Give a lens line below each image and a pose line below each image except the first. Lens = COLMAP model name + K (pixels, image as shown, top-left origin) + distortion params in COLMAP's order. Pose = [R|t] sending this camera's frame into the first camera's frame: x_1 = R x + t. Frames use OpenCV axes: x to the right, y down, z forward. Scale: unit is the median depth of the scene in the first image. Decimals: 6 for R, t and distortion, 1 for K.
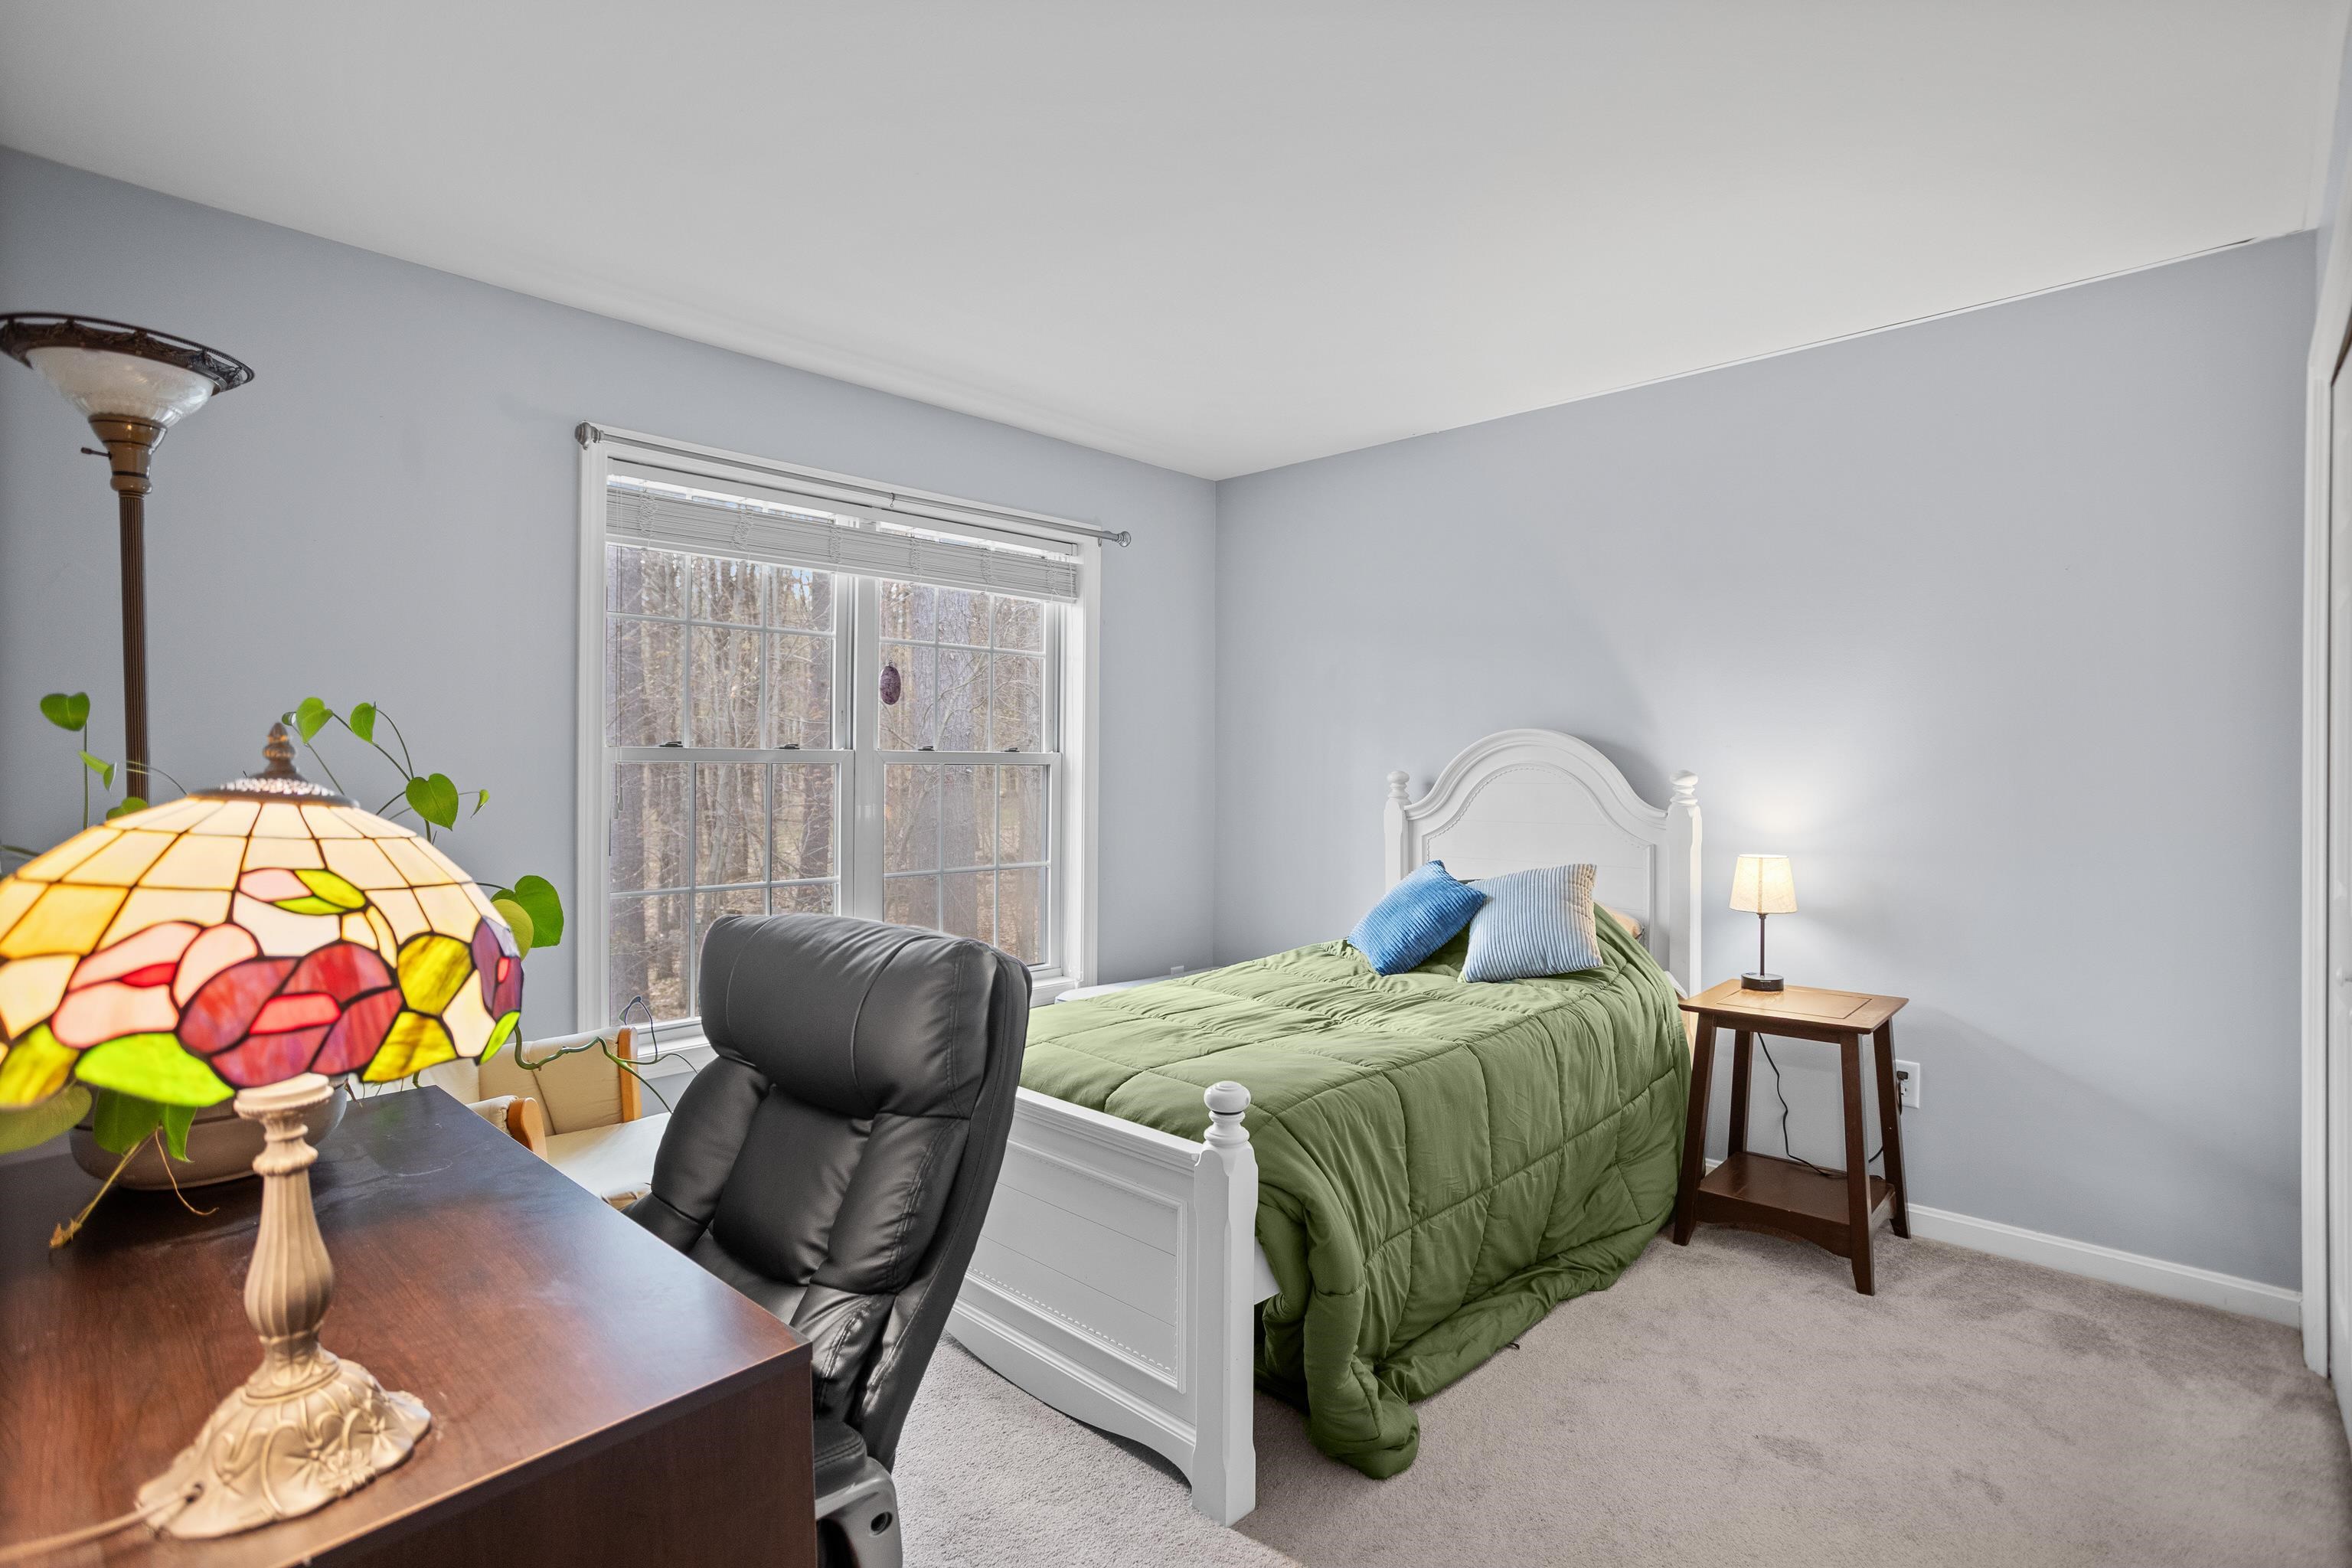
lens RADIAL K [[1133.9, 0, 1187.6], [0, 1133.9, 771.0], [0, 0, 1]] dist [-0.055756, 0.035875]
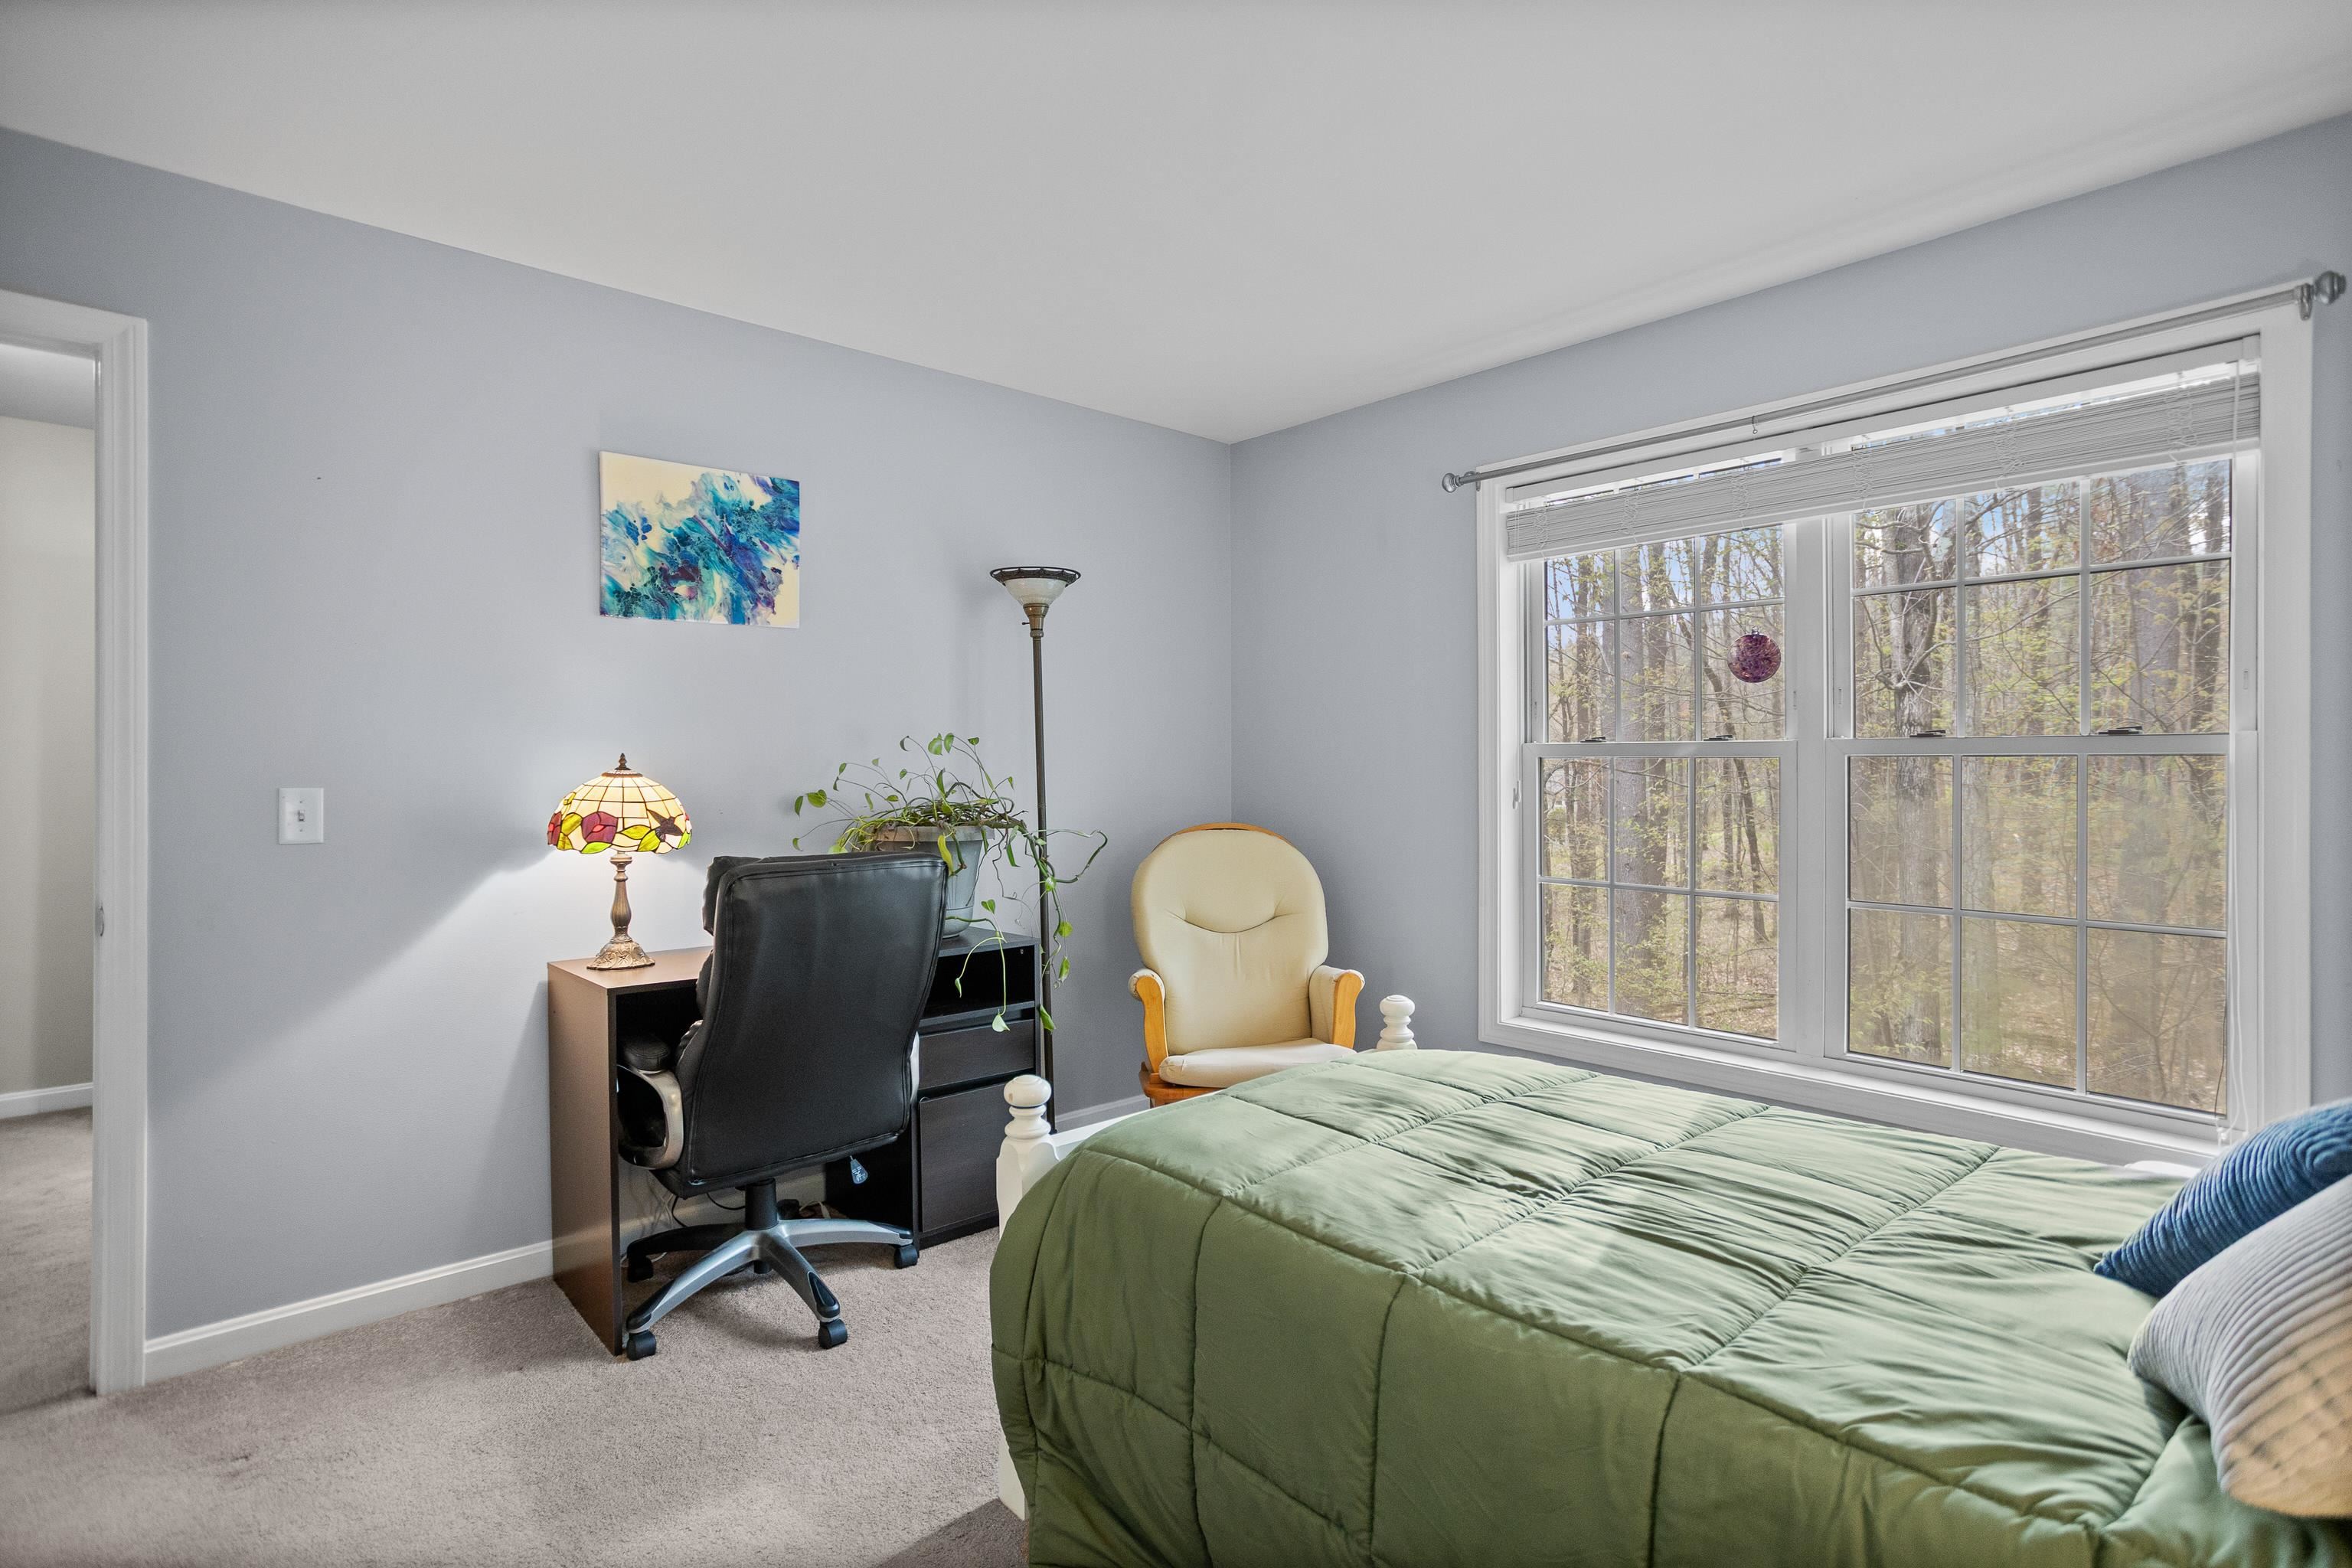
lens RADIAL K [[1154.6, 0, 1182.2], [0, 1154.6, 768.6], [0, 0, 1]] dist [-0.053372, 0.037803]
pose [[-0.092687, 0.003582, -0.995689, 0.656441], [-0.002554, 0.999989, 0.003835, -0.002819], [0.995692, 0.002899, -0.092677, 0.781005]]
